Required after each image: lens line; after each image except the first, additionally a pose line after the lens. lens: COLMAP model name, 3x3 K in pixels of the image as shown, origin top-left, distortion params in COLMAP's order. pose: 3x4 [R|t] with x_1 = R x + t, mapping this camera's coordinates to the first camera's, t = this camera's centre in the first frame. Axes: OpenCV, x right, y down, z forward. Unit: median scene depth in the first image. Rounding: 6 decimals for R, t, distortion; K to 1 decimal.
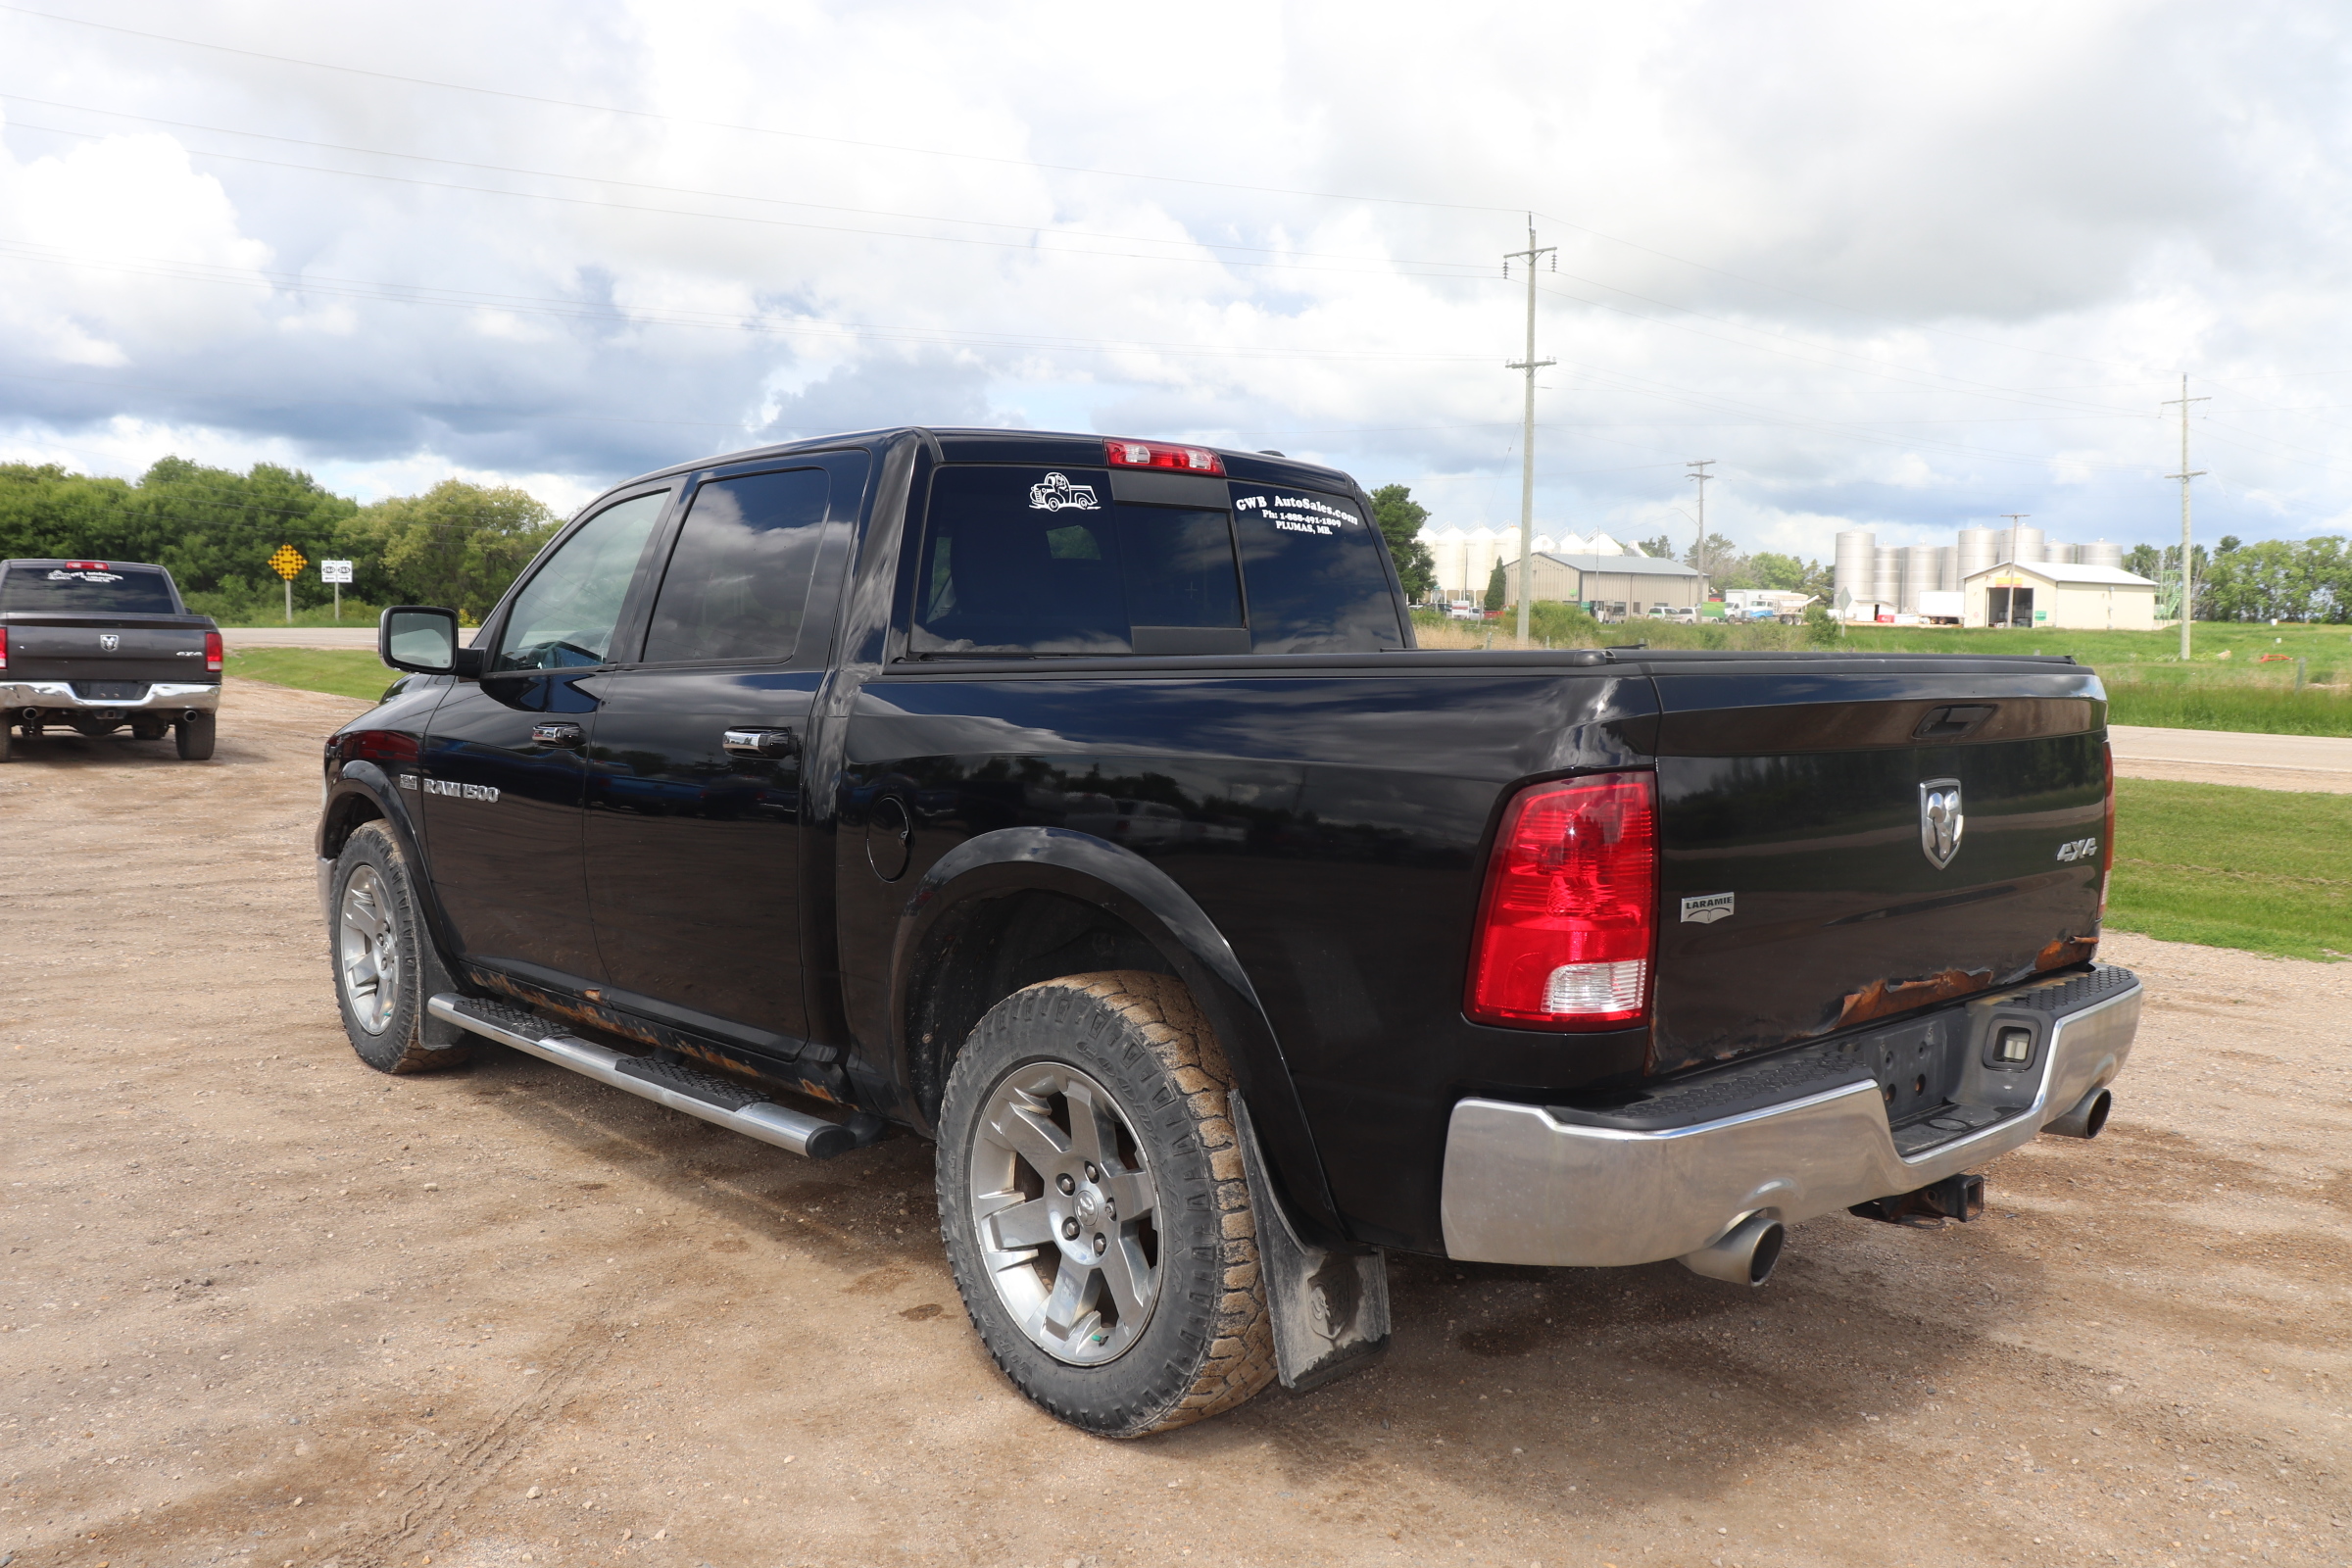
lens RADIAL K [[1938.9, 0, 1154.6], [0, 1938.9, 736.2], [0, 0, 1]] dist [-0.172027, 0.148061]
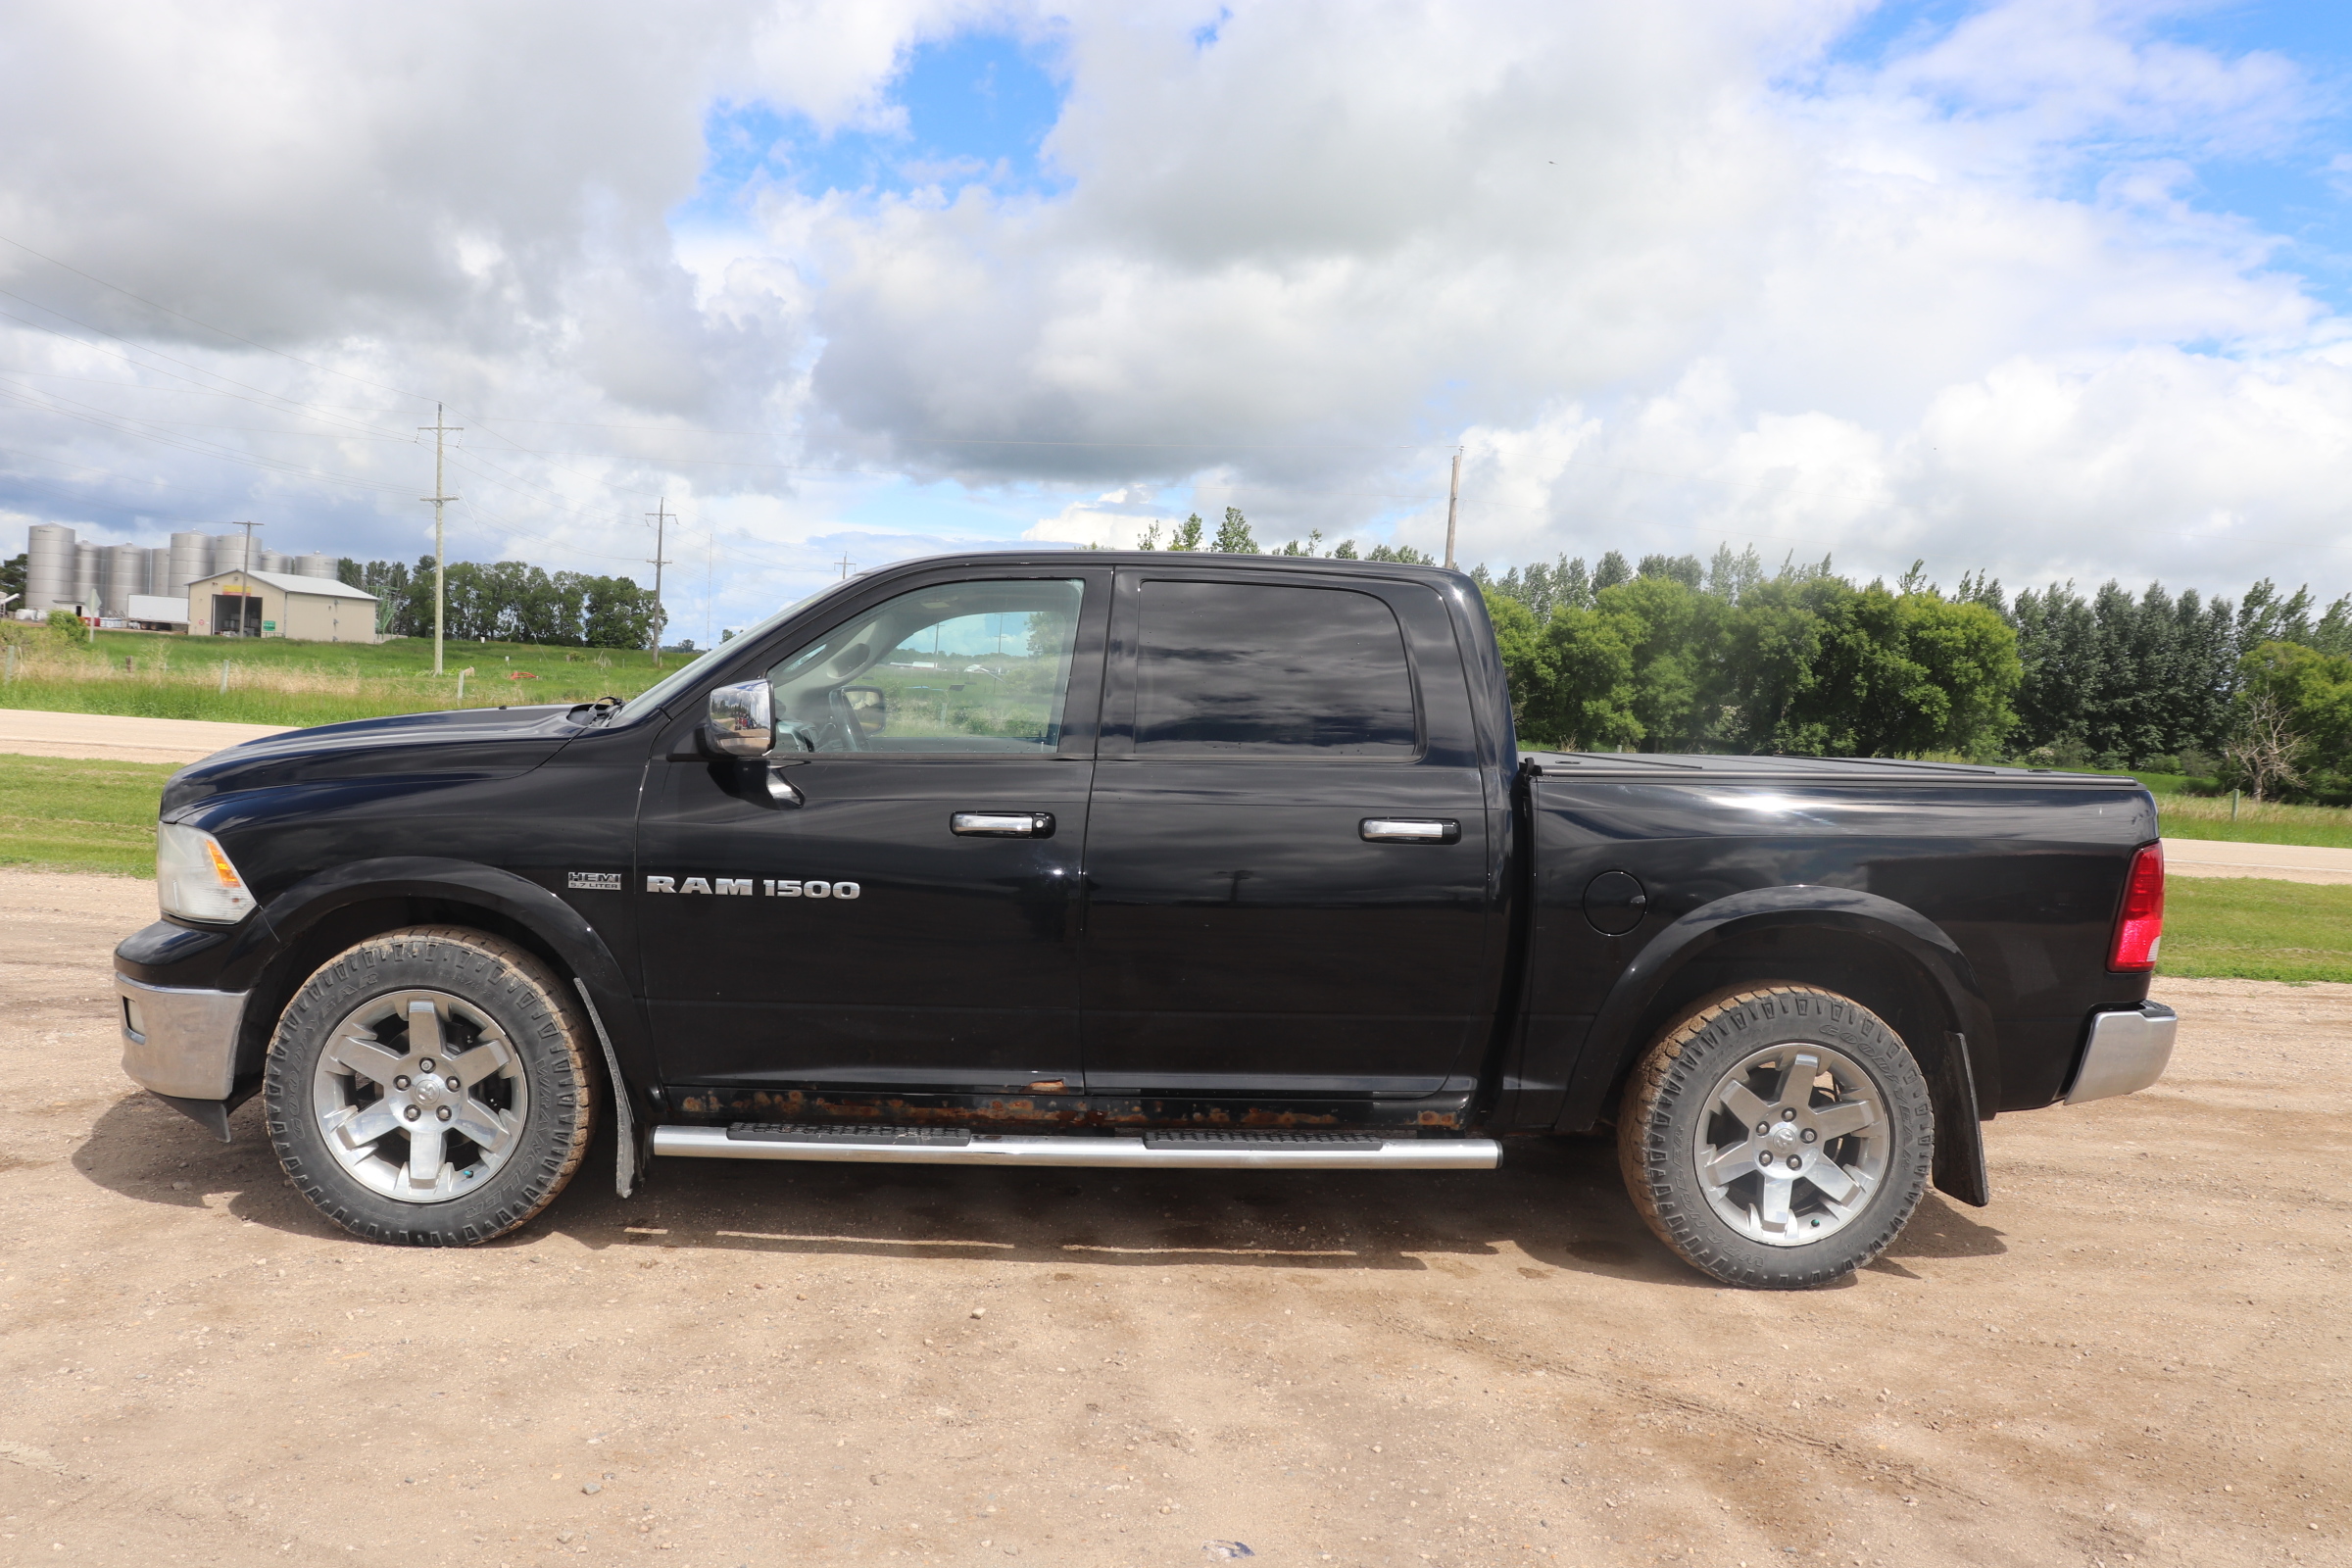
lens RADIAL K [[1938.9, 0, 1191.2], [0, 1938.9, 772.7], [0, 0, 1]] dist [-0.172027, 0.148061]
pose [[0.615041, -0.012084, 0.788403, -1.201144], [0.000934, 0.999893, 0.014598, -0.048967], [-0.788495, -0.008242, 0.614986, 0.376725]]
